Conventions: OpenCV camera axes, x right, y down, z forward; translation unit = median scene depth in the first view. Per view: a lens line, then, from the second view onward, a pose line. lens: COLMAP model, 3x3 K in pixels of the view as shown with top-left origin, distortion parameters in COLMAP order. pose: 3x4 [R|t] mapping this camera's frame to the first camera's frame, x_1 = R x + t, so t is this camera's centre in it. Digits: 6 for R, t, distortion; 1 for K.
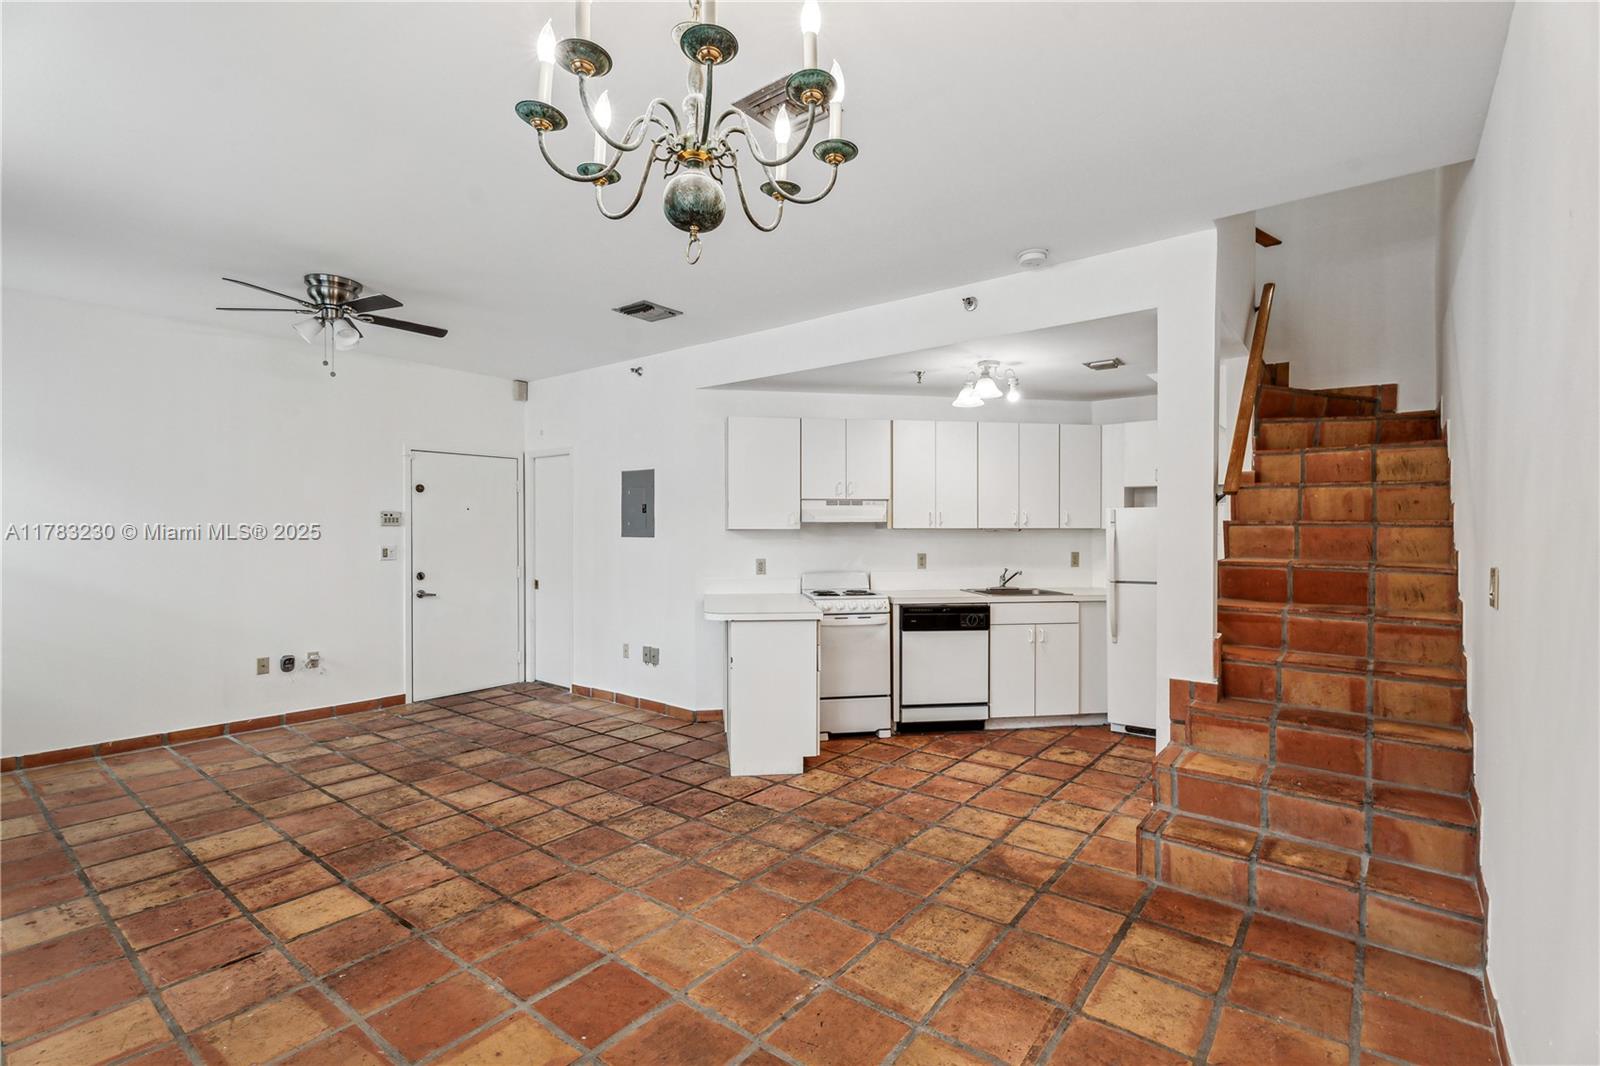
lens RADIAL K [[729.7, 0, 799.3], [0, 729.7, 531.9], [0, 0, 1]] dist [0.011789, -0.003101]
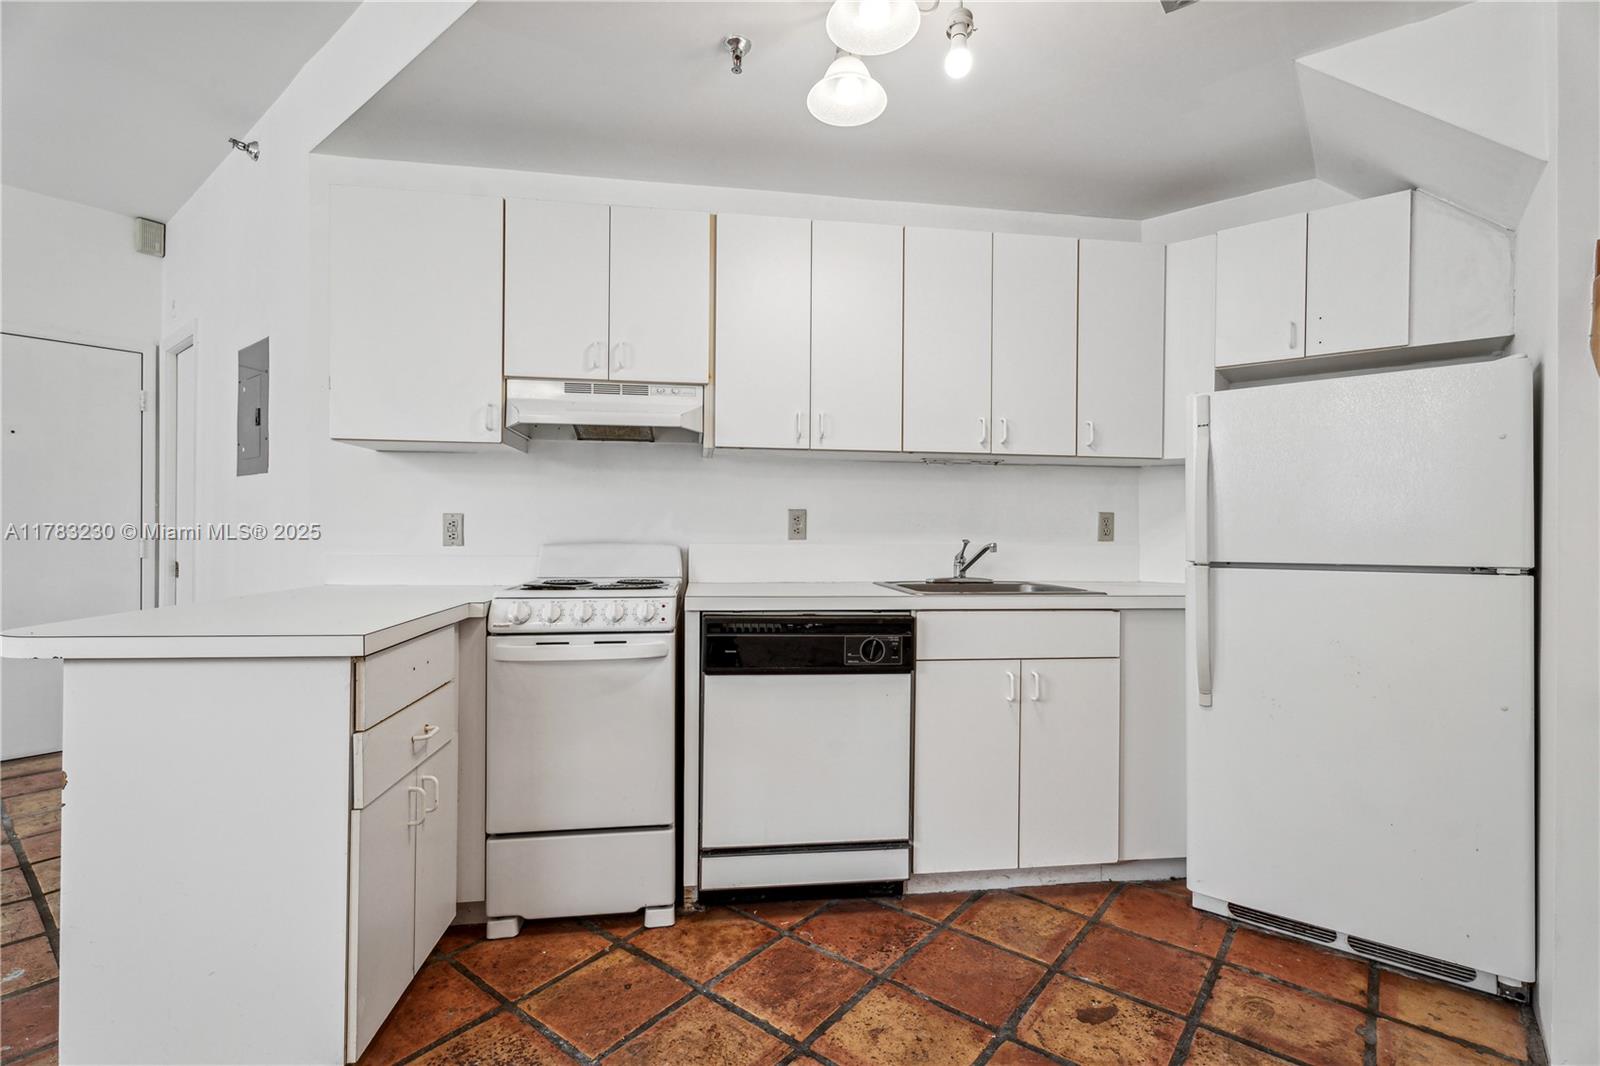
lens RADIAL K [[729.7, 0, 799.9], [0, 729.7, 530.0], [0, 0, 1]] dist [0.011789, -0.003101]
pose [[0.999812, 0.009428, -0.016924, 0.198805], [-0.009531, 0.999937, -0.006000, 0.052633], [0.016866, 0.006161, 0.999839, 0.562944]]
